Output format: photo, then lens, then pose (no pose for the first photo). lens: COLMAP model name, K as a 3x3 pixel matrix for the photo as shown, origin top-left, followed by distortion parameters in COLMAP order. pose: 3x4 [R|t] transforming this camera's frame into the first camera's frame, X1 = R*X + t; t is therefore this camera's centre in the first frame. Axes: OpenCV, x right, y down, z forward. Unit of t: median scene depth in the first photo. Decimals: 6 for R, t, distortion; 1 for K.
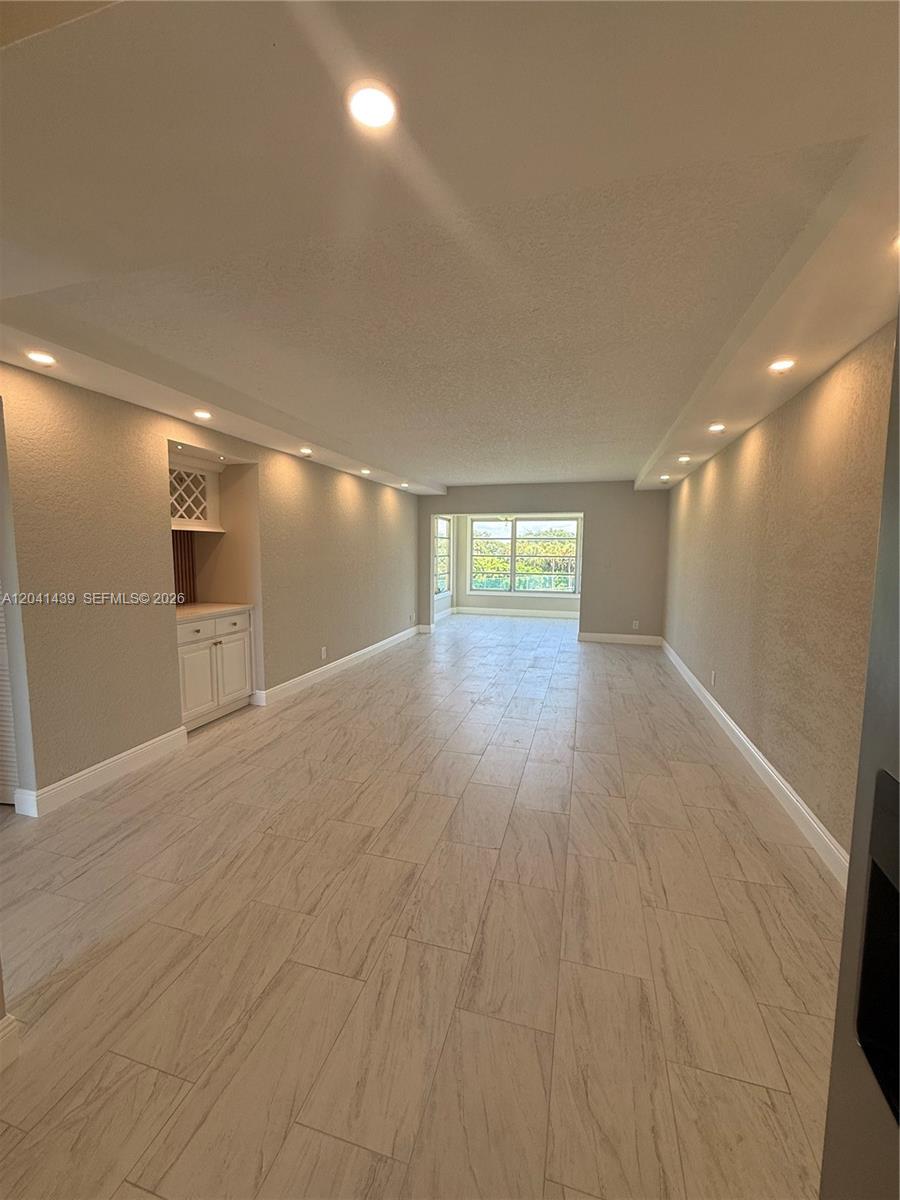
lens RADIAL K [[476.3, 0, 451.9], [0, 476.3, 599.4], [0, 0, 1]] dist [-0.002260, 0.000448]
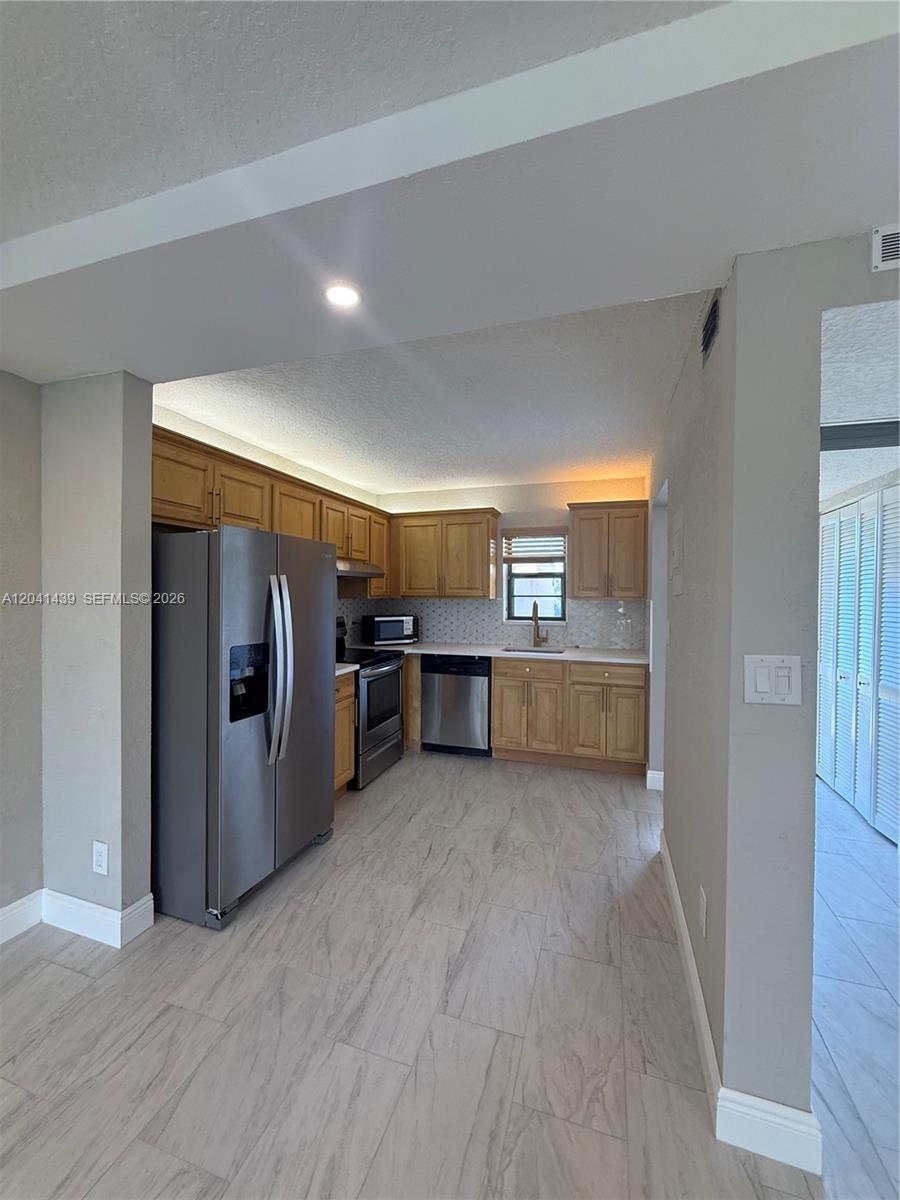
lens RADIAL K [[476.3, 0, 451.7], [0, 476.3, 600.4], [0, 0, 1]] dist [-0.002260, 0.000448]
pose [[-0.999034, -0.009349, 0.042929, -0.135039], [-0.004361, 0.993374, 0.114846, -0.062031], [-0.043719, 0.114548, -0.992455, 0.586710]]
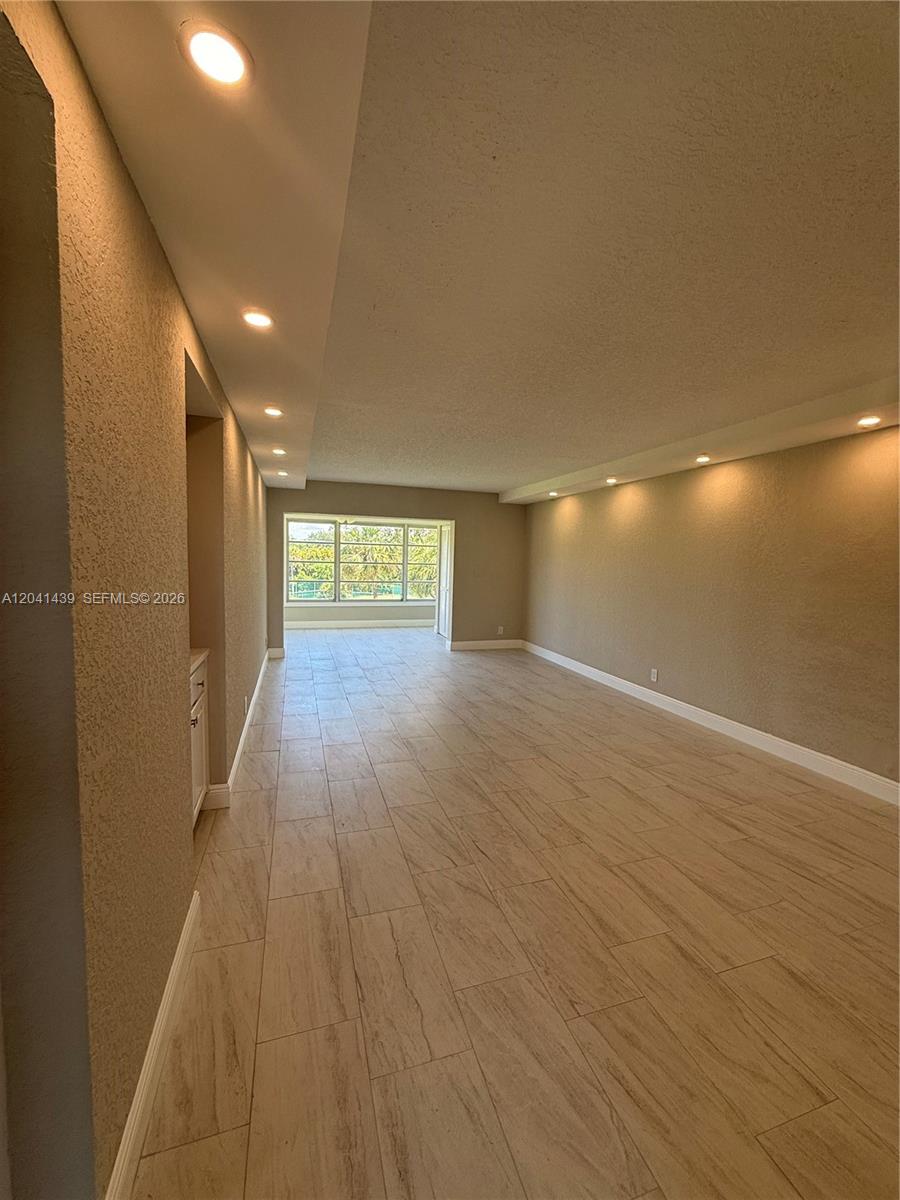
lens RADIAL K [[476.3, 0, 451.5], [0, 476.3, 595.4], [0, 0, 1]] dist [-0.002260, 0.000448]
pose [[0.831474, -0.028853, 0.554814, -0.500900], [0.037464, 0.999289, -0.004178, -0.040984], [-0.554299, 0.024259, 0.831964, 0.319854]]
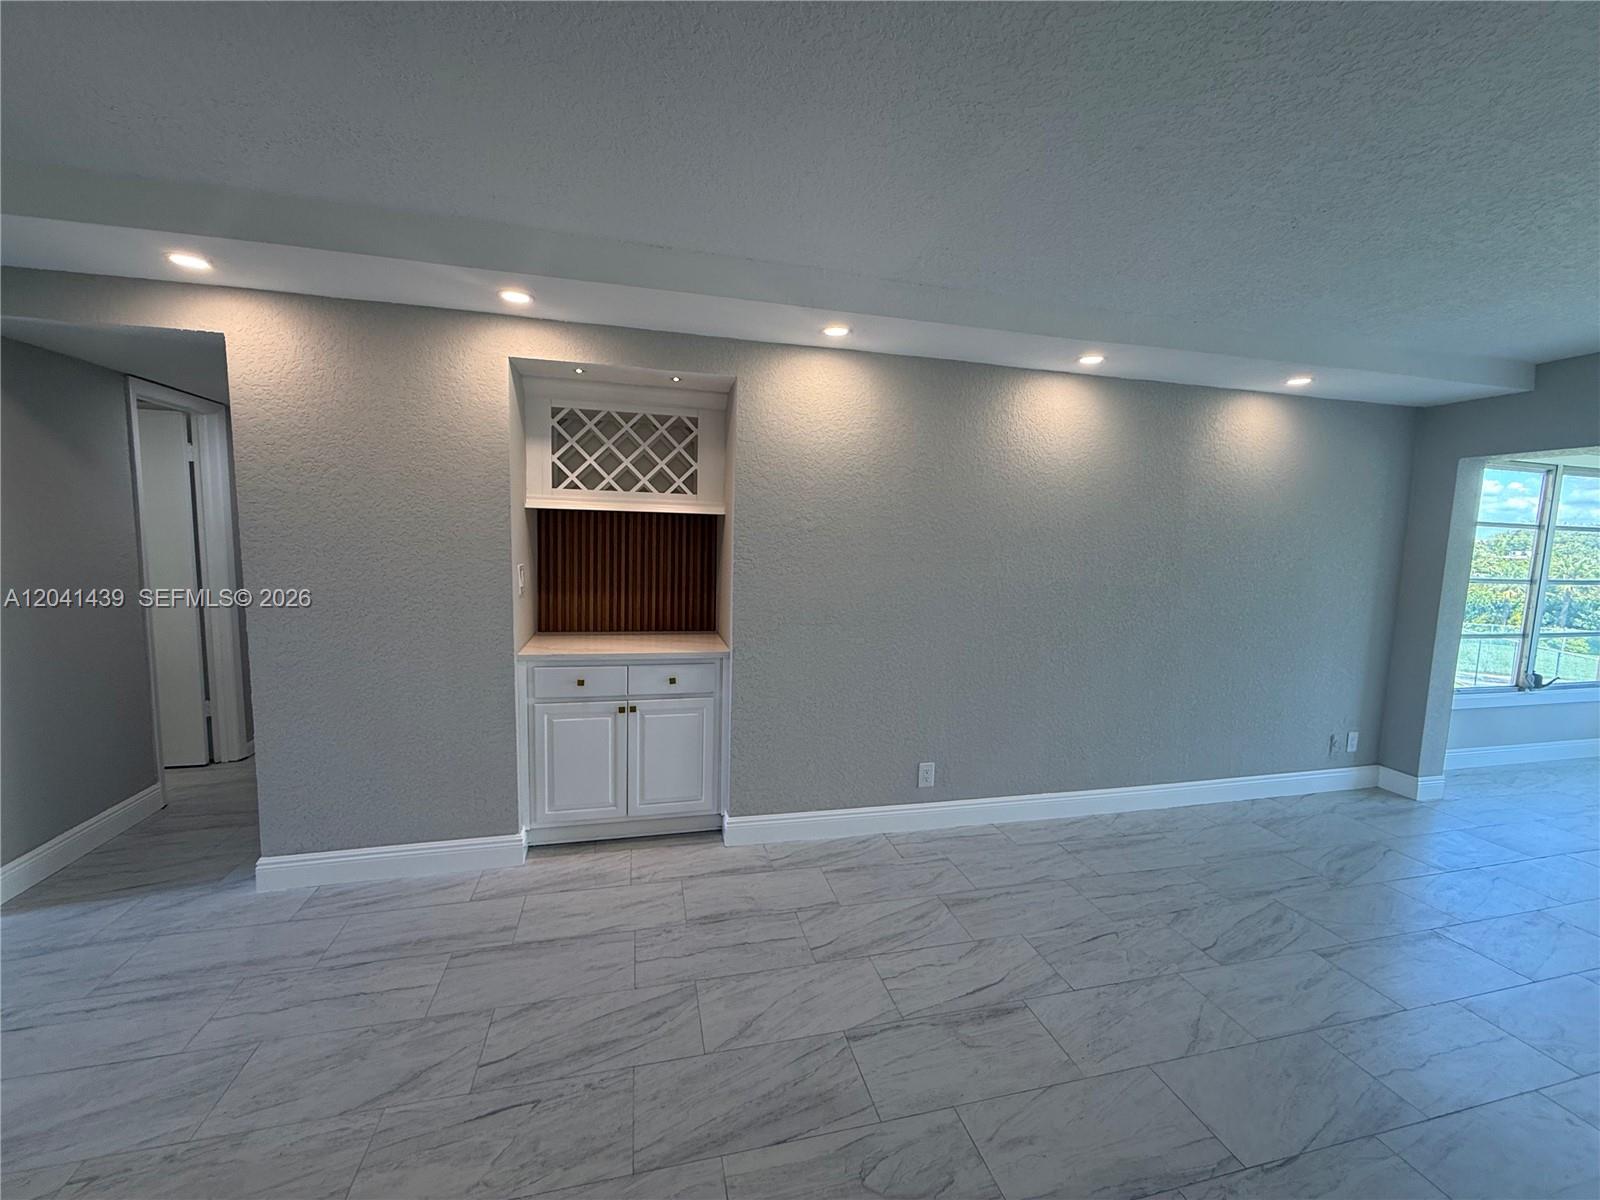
lens RADIAL K [[635.0, 0, 801.3], [0, 635.0, 601.7], [0, 0, 1]] dist [-0.002260, 0.000448]
pose [[0.500125, 0.096360, -0.860575, 0.227116], [-0.113691, 0.992494, 0.045059, -0.084518], [0.858457, 0.075304, 0.507326, 0.716383]]
